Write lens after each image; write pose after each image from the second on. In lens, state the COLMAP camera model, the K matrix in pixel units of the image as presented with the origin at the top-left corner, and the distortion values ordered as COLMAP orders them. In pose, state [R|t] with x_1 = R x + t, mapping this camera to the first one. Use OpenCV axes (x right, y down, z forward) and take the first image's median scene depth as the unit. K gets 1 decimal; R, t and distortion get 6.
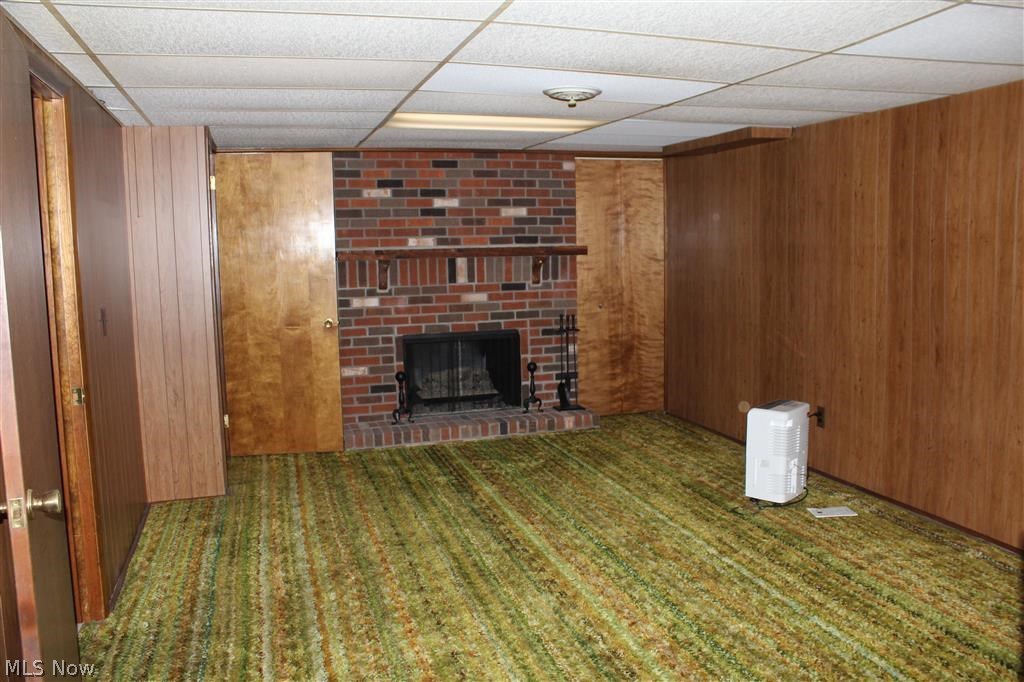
lens RADIAL K [[859.5, 0, 512.0], [0, 859.5, 341.0], [0, 0, 1]] dist [-0.175087, 0.154072]
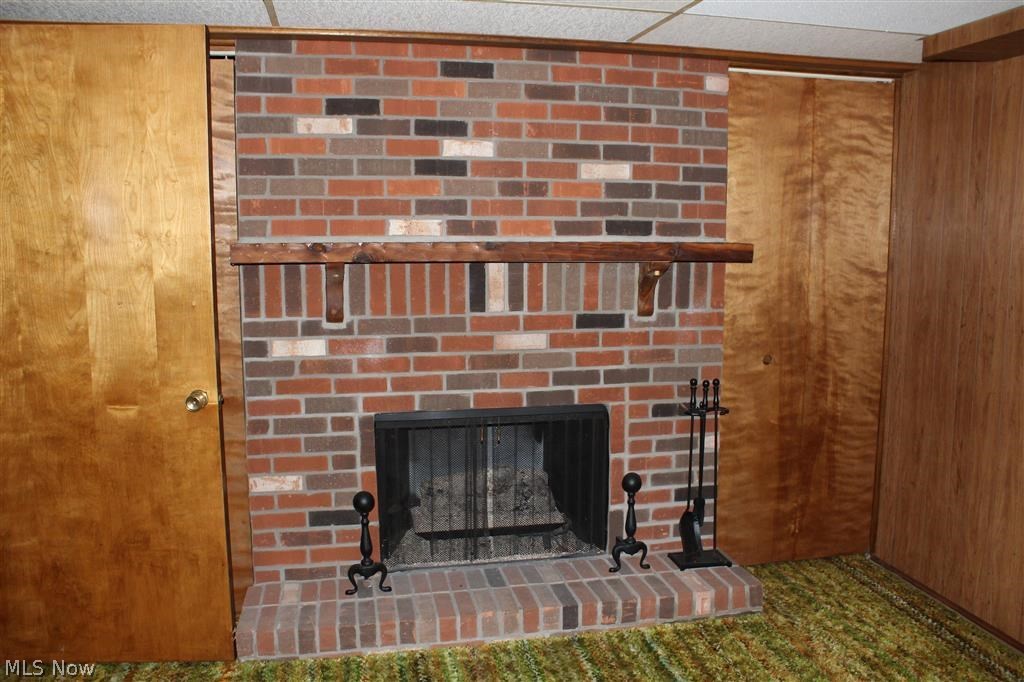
lens RADIAL K [[859.5, 0, 512.0], [0, 859.5, 341.0], [0, 0, 1]] dist [-0.175087, 0.154072]
pose [[0.995787, 0.032183, -0.085862, -0.006369], [-0.030922, 0.999394, 0.015974, -0.059329], [0.086324, -0.013252, 0.996179, 0.507963]]
